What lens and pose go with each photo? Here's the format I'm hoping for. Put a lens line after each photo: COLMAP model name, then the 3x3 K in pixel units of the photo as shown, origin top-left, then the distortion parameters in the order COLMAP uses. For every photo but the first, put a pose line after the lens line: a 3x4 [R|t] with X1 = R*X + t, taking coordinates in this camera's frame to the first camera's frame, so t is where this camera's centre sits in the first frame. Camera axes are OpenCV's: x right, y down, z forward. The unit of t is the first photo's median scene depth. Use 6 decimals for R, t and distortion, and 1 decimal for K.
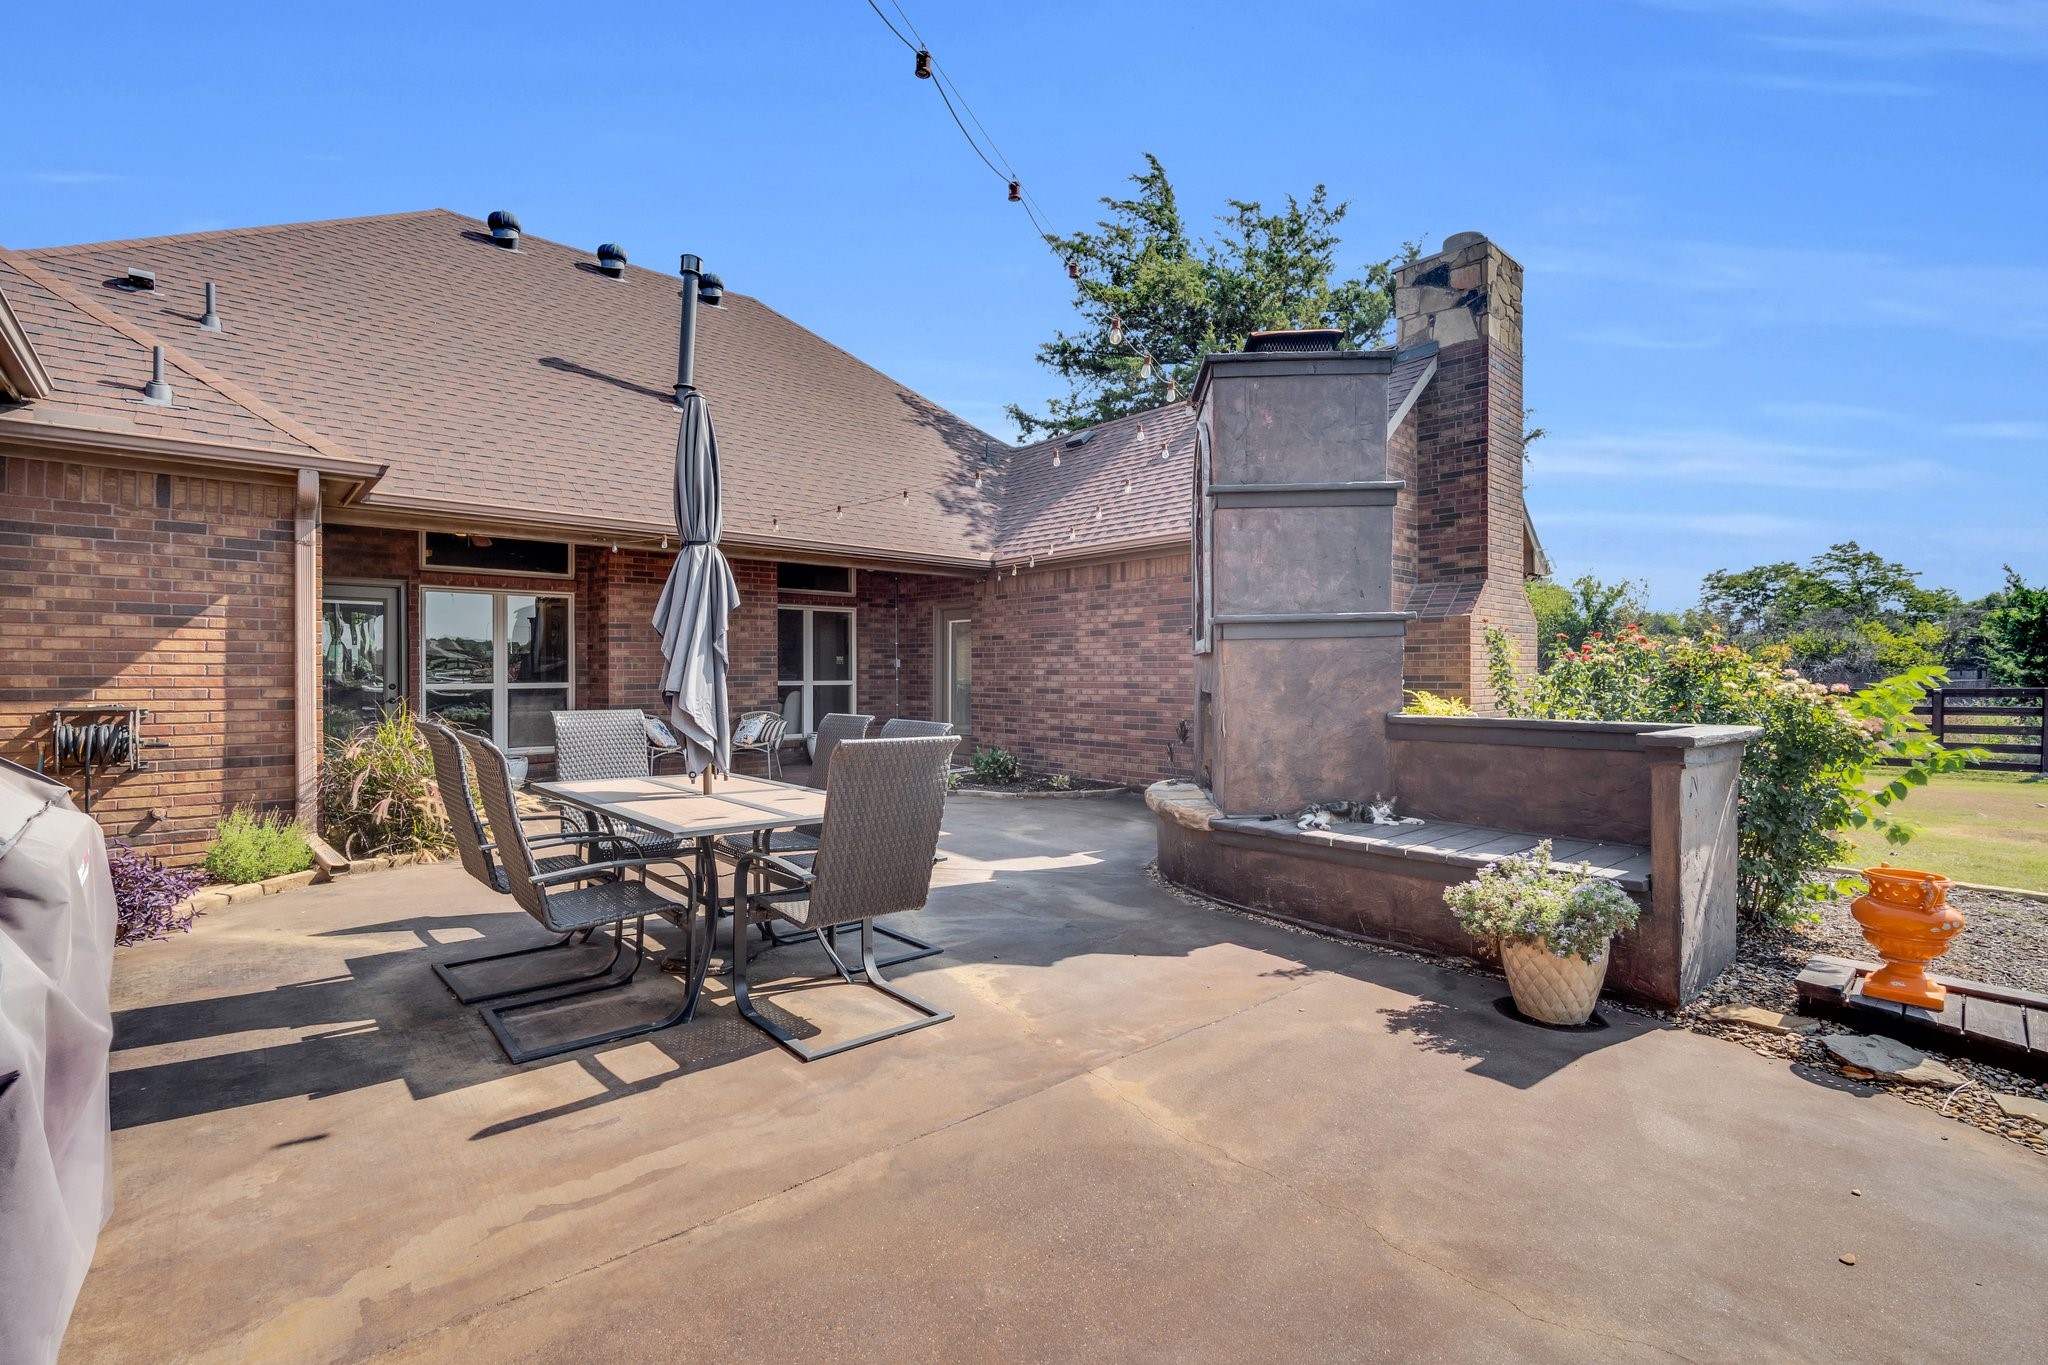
lens RADIAL K [[902.7, 0, 1020.4], [0, 902.7, 677.1], [0, 0, 1]] dist [-0.018848, 0.000770]
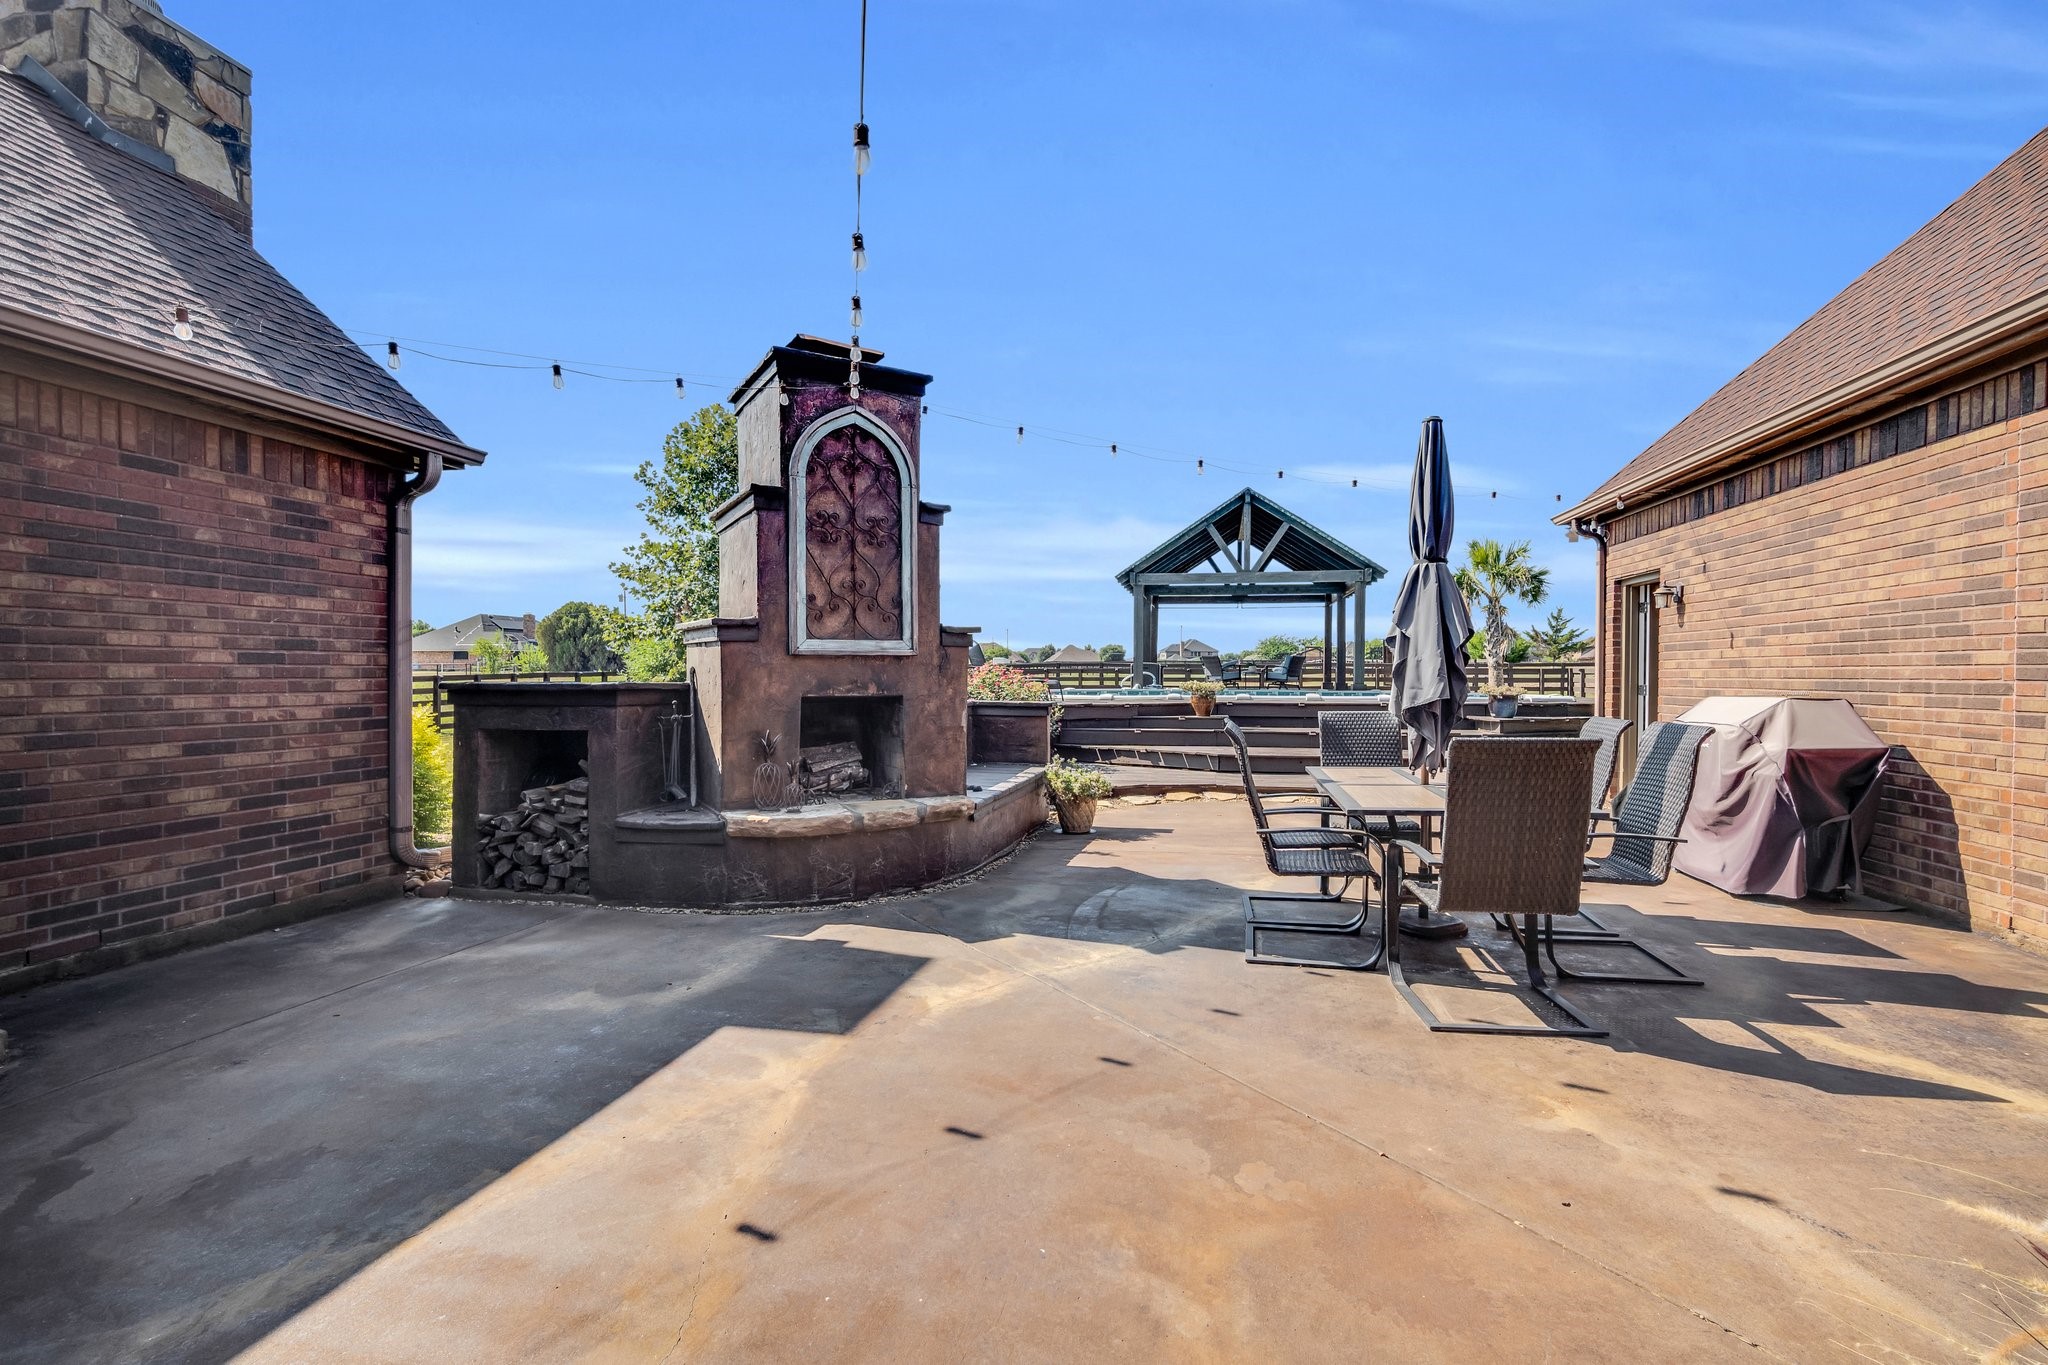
lens RADIAL K [[902.7, 0, 1020.4], [0, 902.7, 677.1], [0, 0, 1]] dist [-0.018848, 0.000770]
pose [[-0.584779, -0.006272, 0.811169, -0.410508], [-0.000299, 0.999972, 0.007516, -0.006421], [-0.811193, 0.004153, -0.584764, 0.882049]]
